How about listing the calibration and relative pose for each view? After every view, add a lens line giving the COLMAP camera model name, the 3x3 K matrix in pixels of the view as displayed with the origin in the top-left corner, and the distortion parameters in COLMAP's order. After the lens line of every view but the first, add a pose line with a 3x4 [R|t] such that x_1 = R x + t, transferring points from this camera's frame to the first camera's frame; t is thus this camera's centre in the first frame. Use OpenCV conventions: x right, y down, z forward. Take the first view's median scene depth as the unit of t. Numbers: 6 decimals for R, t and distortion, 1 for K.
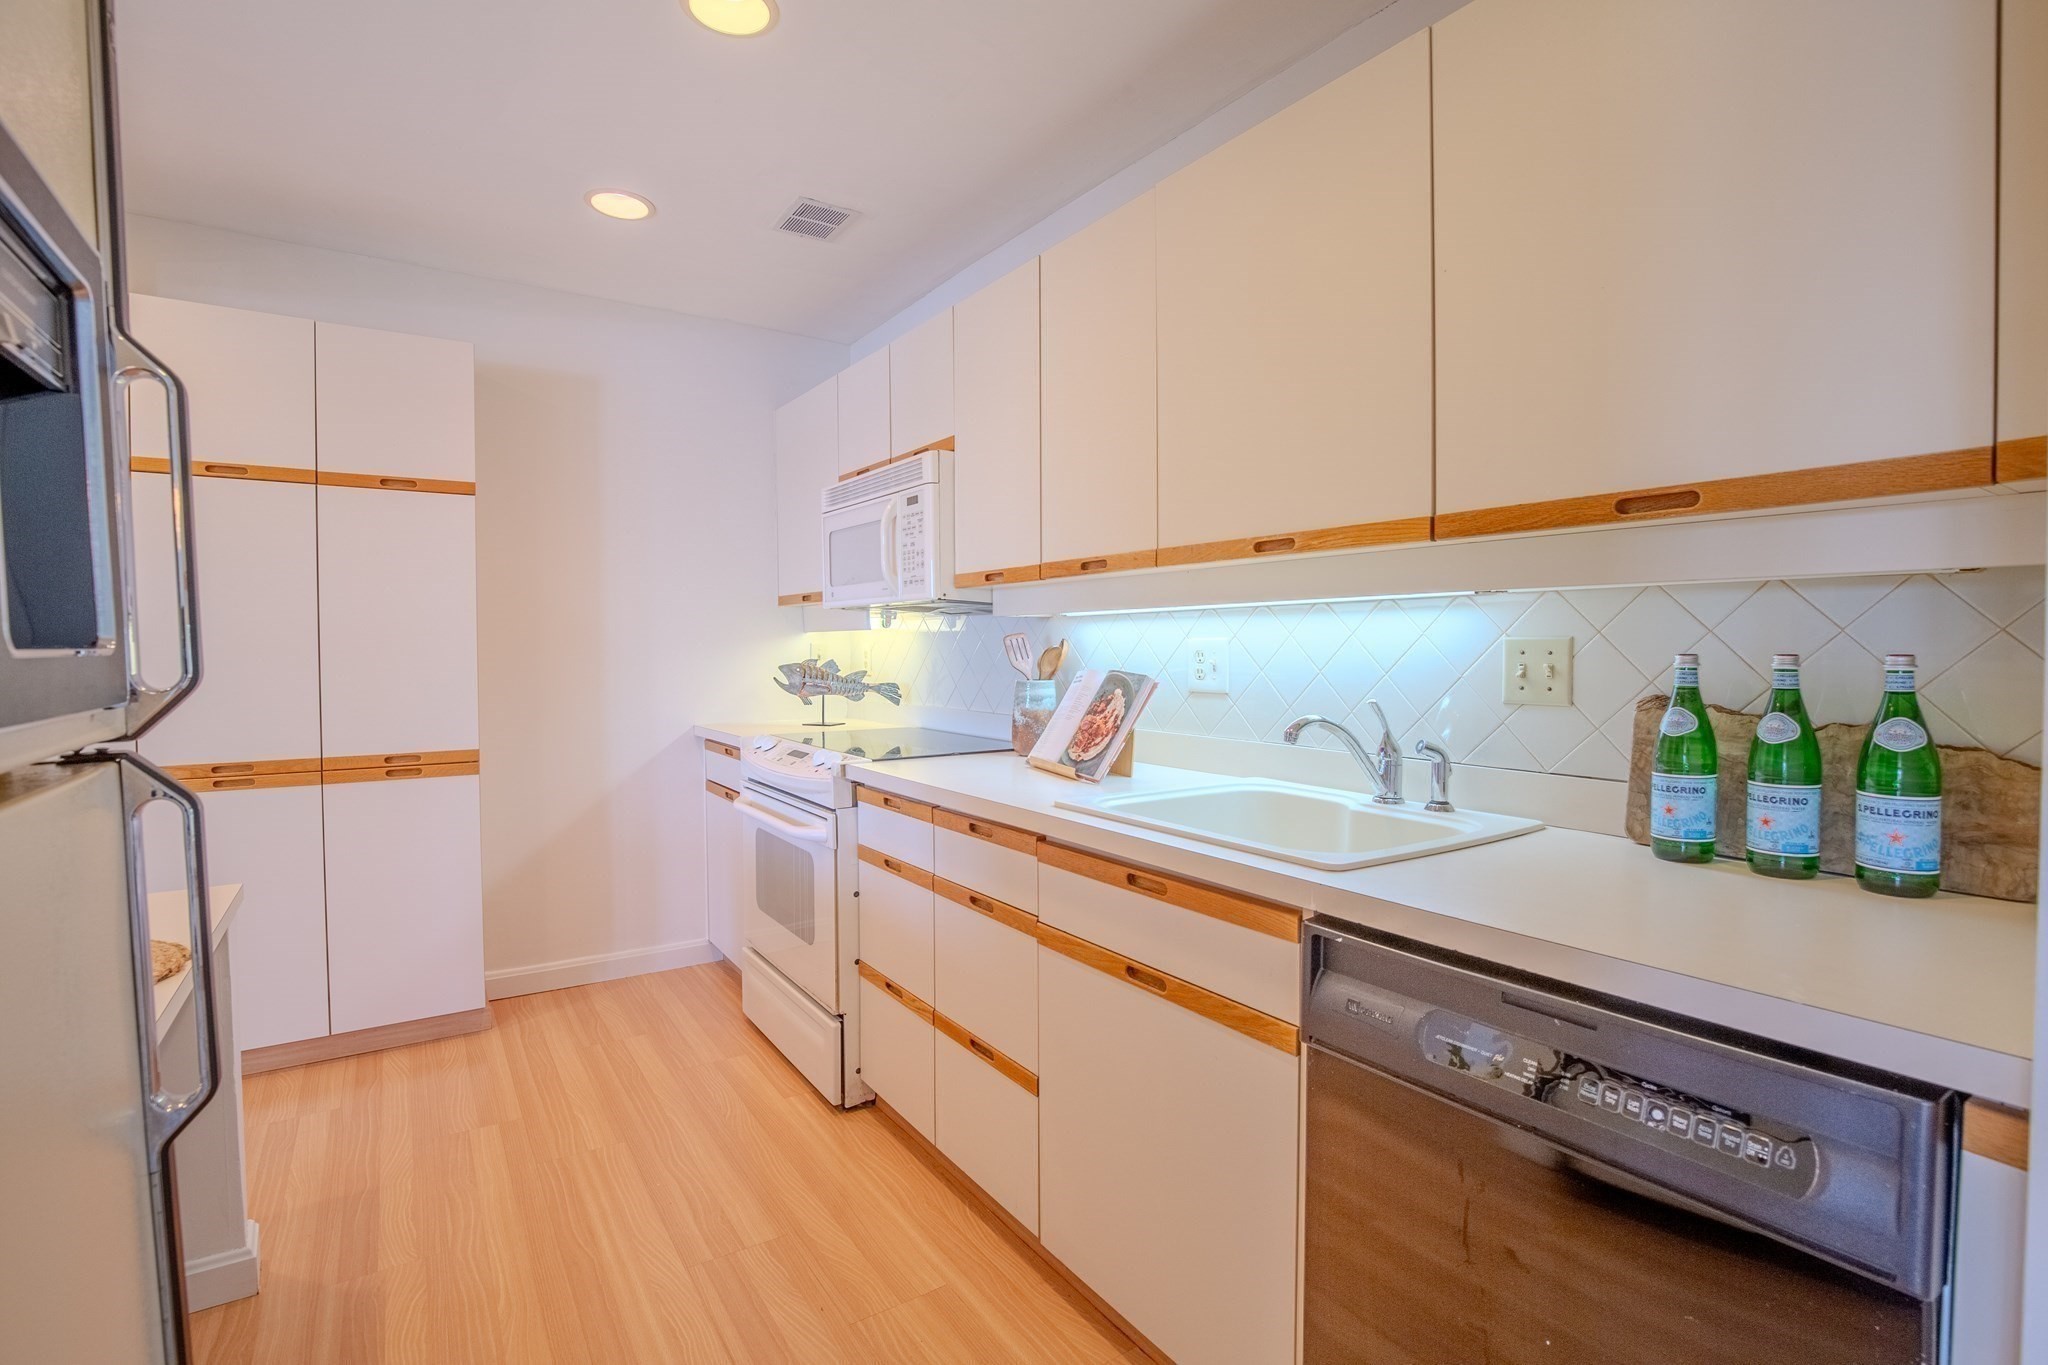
lens RADIAL K [[946.9, 0, 1013.1], [0, 946.9, 672.2], [0, 0, 1]] dist [-0.034564, 0.004196]
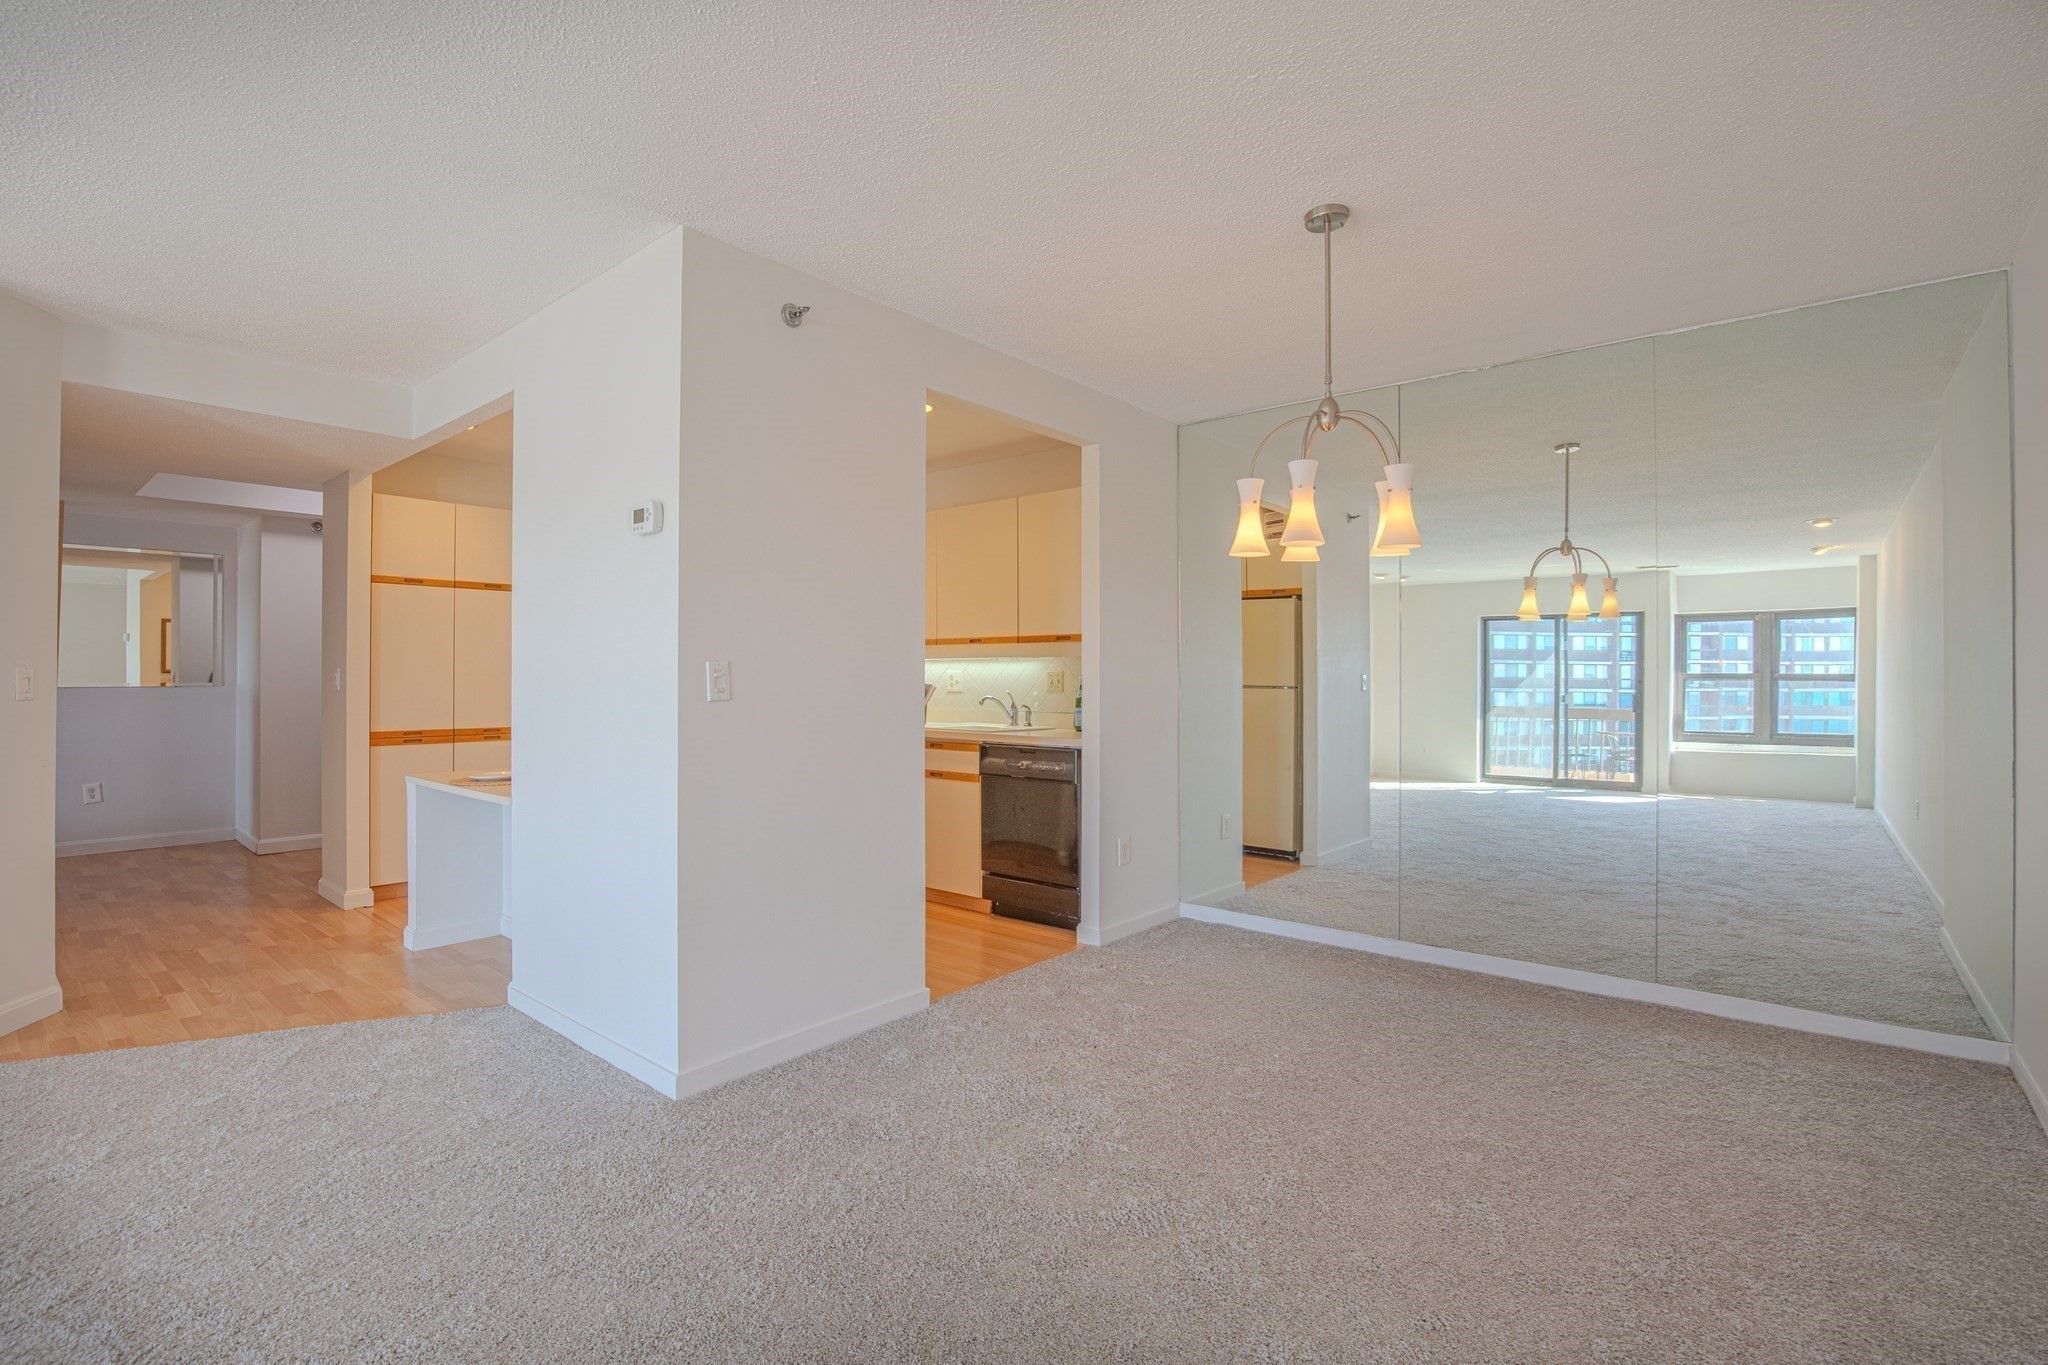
lens RADIAL K [[946.9, 0, 1011.6], [0, 946.9, 668.7], [0, 0, 1]] dist [-0.034564, 0.004196]
pose [[0.964031, 0.006398, 0.265712, -0.298721], [0.003020, 0.999382, -0.035024, 0.045327], [-0.265771, 0.034566, 0.963416, -1.389220]]
